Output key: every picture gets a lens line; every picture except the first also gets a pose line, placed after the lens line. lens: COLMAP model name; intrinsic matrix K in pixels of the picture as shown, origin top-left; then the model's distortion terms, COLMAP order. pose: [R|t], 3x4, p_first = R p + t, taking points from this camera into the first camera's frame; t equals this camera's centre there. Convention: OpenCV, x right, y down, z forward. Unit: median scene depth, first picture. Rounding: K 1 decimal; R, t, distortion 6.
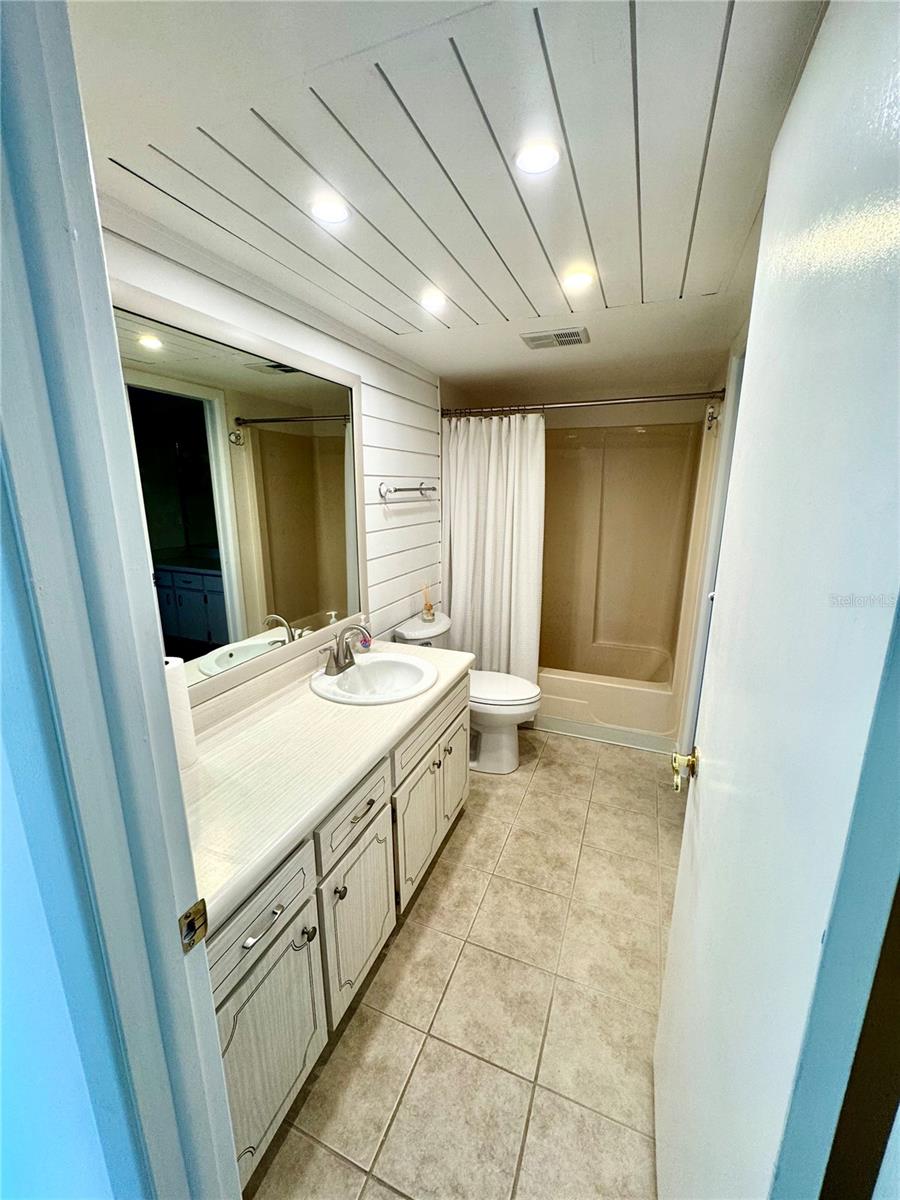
lens RADIAL K [[476.9, 0, 453.7], [0, 476.9, 600.8], [0, 0, 1]] dist [0.001033, -0.000245]
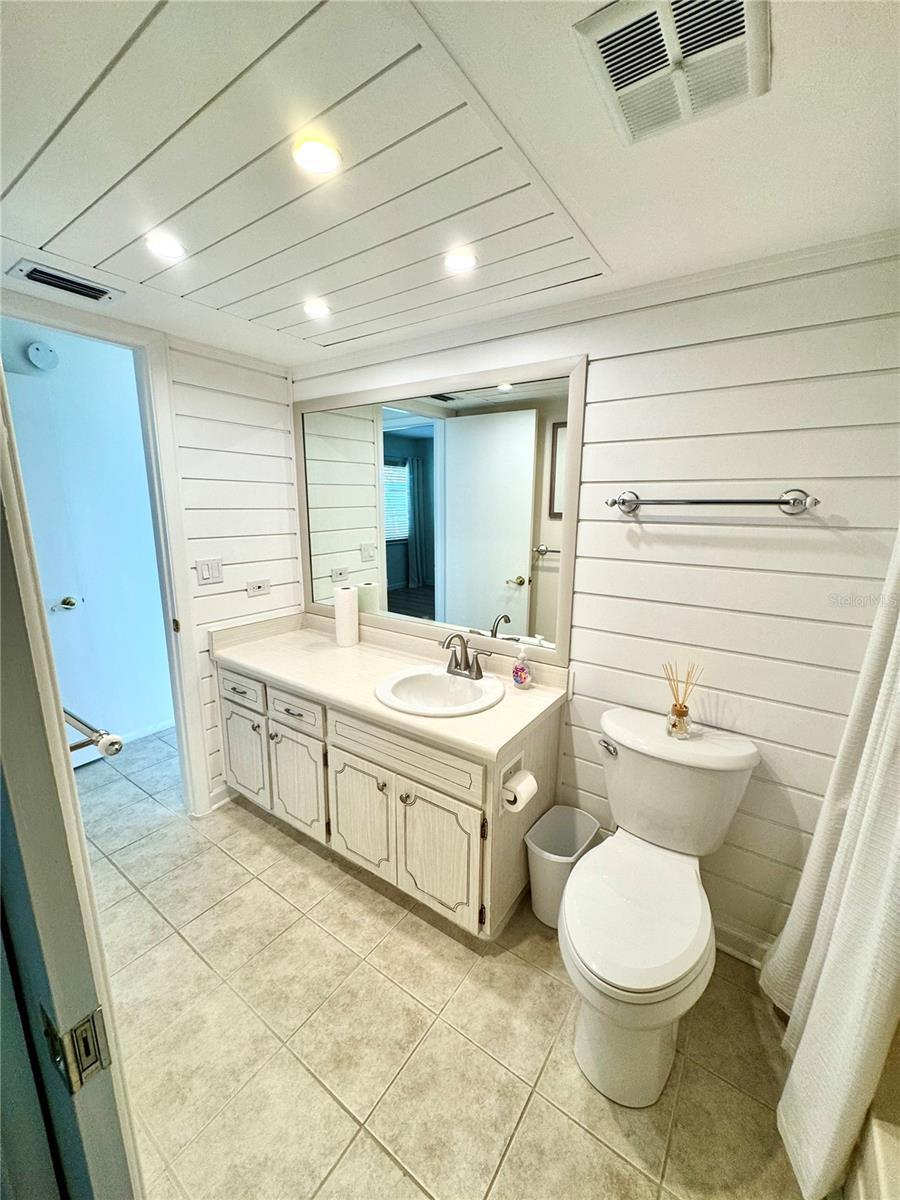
lens RADIAL K [[476.9, 0, 448.8], [0, 476.9, 602.4], [0, 0, 1]] dist [0.001033, -0.000245]
pose [[-0.233183, 0.202120, -0.951196, 0.705525], [-0.236000, 0.937155, 0.256992, -0.254656], [0.943361, 0.284408, -0.170828, 1.097348]]
